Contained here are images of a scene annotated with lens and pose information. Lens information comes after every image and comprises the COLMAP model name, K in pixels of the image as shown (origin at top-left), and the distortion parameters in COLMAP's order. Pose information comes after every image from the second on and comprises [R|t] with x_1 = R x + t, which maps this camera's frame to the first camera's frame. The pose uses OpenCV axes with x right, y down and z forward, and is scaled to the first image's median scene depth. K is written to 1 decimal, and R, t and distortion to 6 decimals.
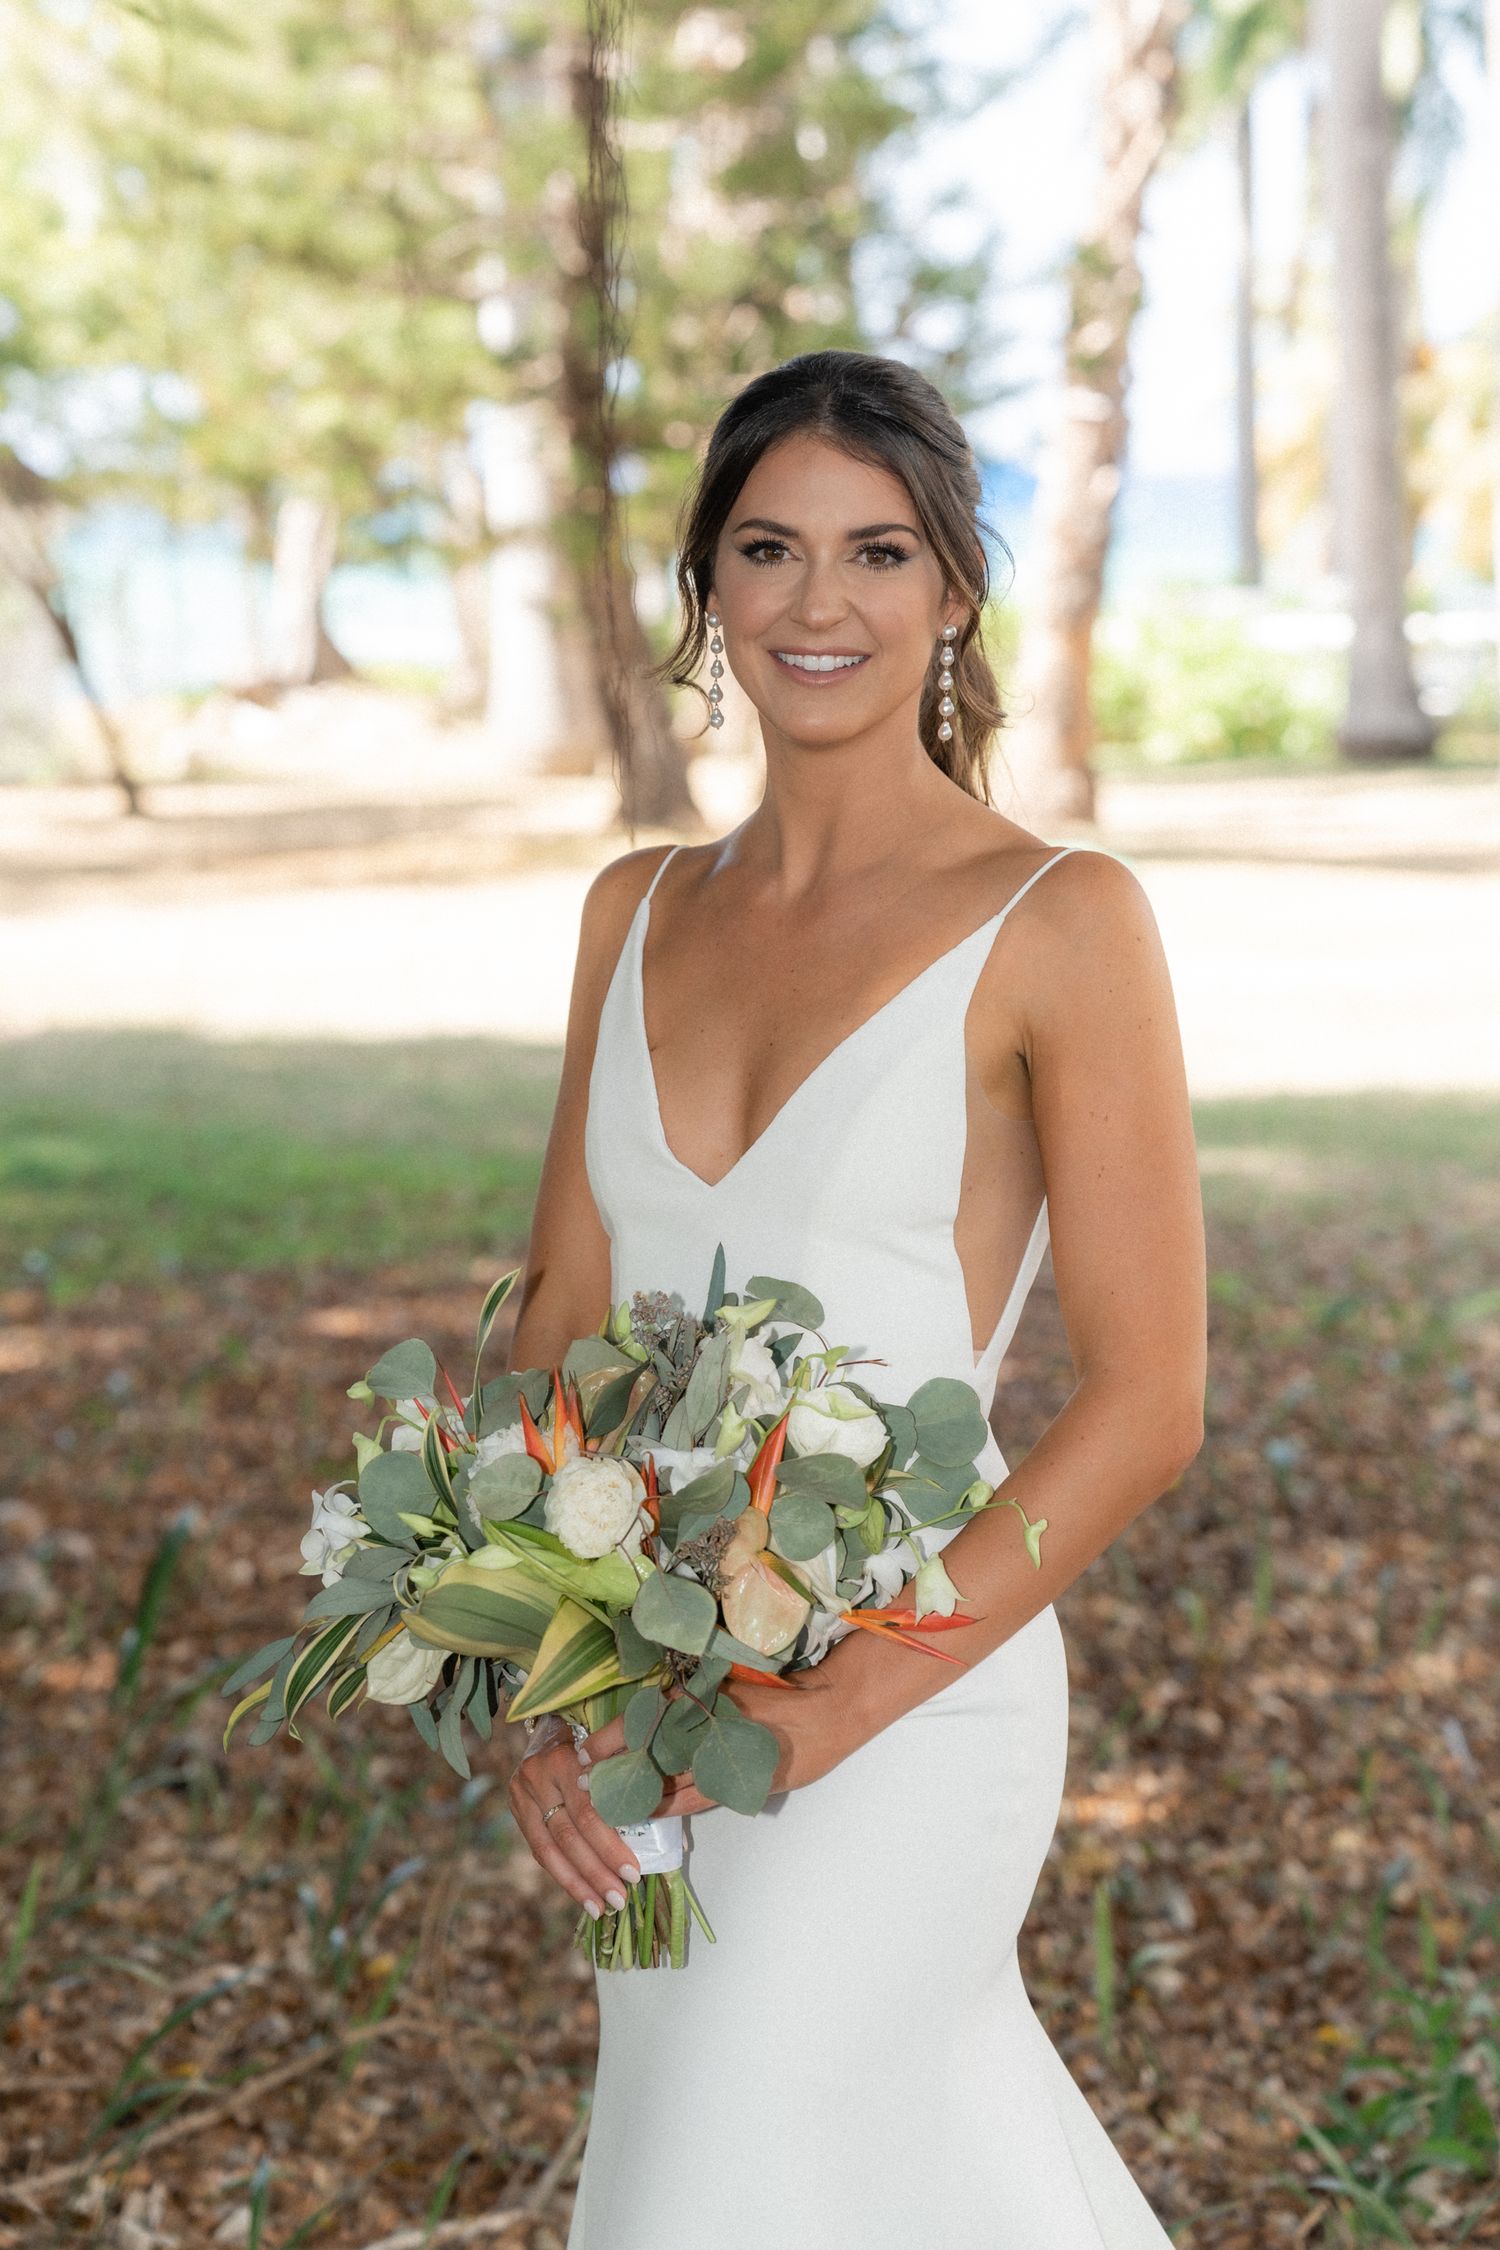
lens RADIAL K [[4636.3, 0, 756.7], [0, 4636.3, 1119.8], [0, 0, 1]] dist [-0.045002, 0.000000]
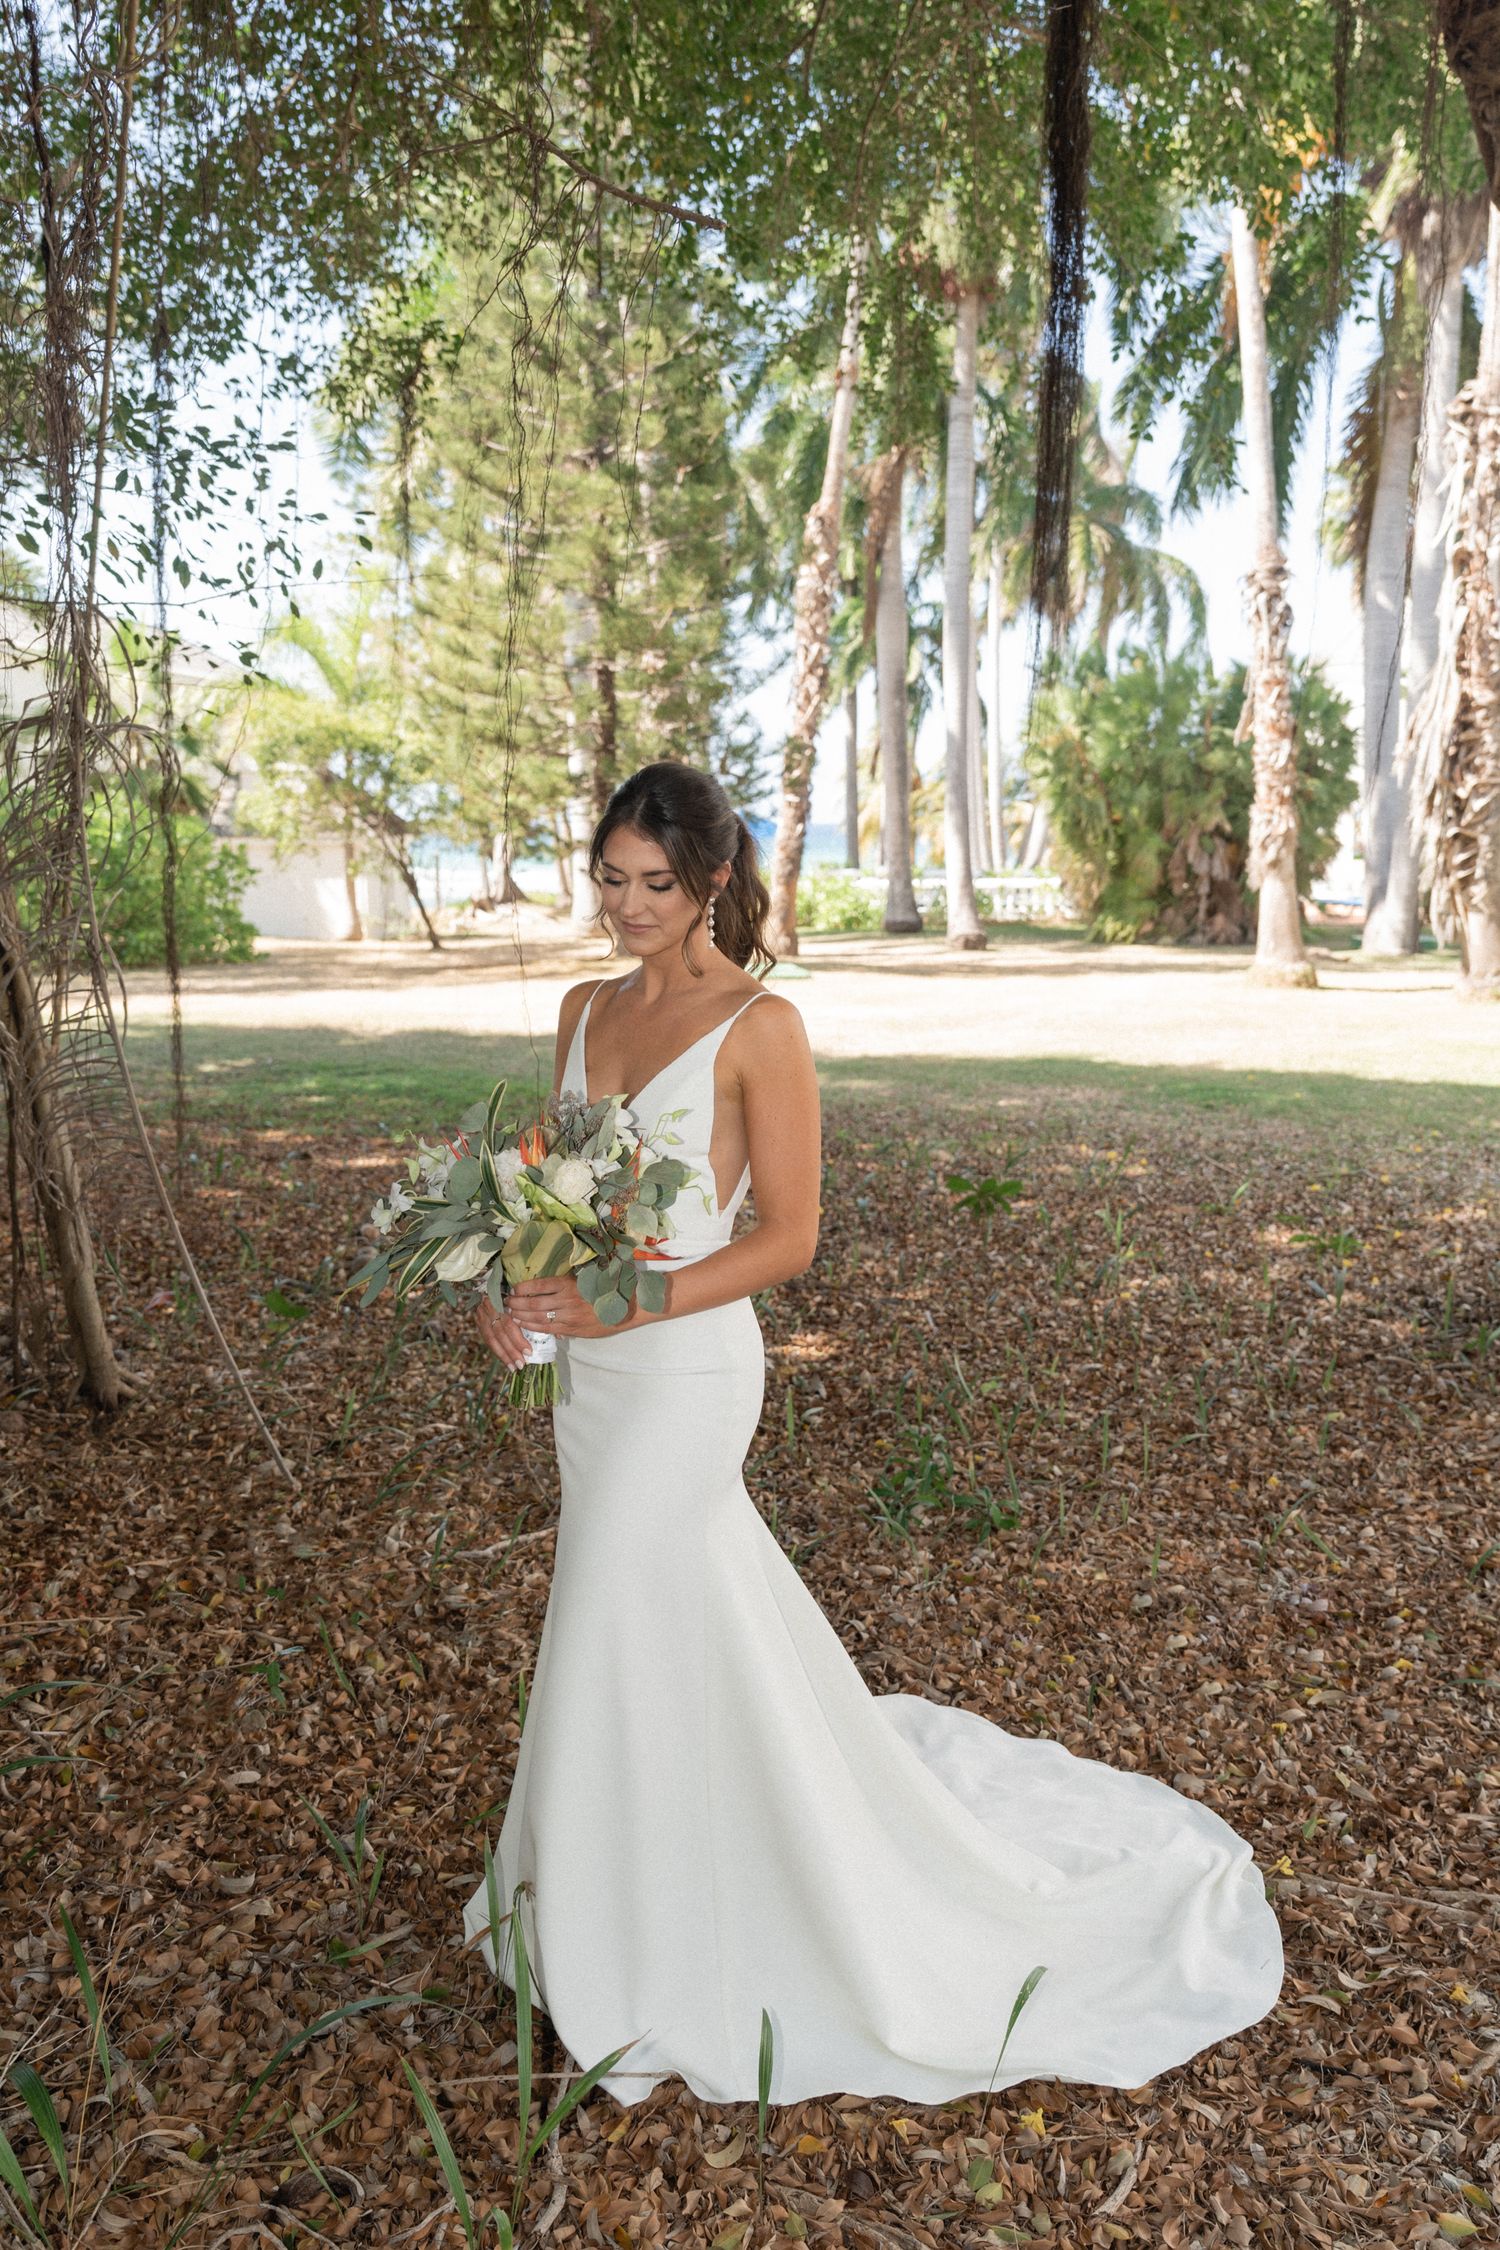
lens RADIAL K [[2054.0, 0, 733.2], [0, 2054.0, 1131.7], [0, 0, 1]] dist [0.005191, -0.000687]
pose [[0.998539, -0.000739, 0.054023, -0.027591], [0.000126, 0.999936, 0.011350, 0.024843], [-0.054028, -0.011327, 0.998475, -0.186966]]
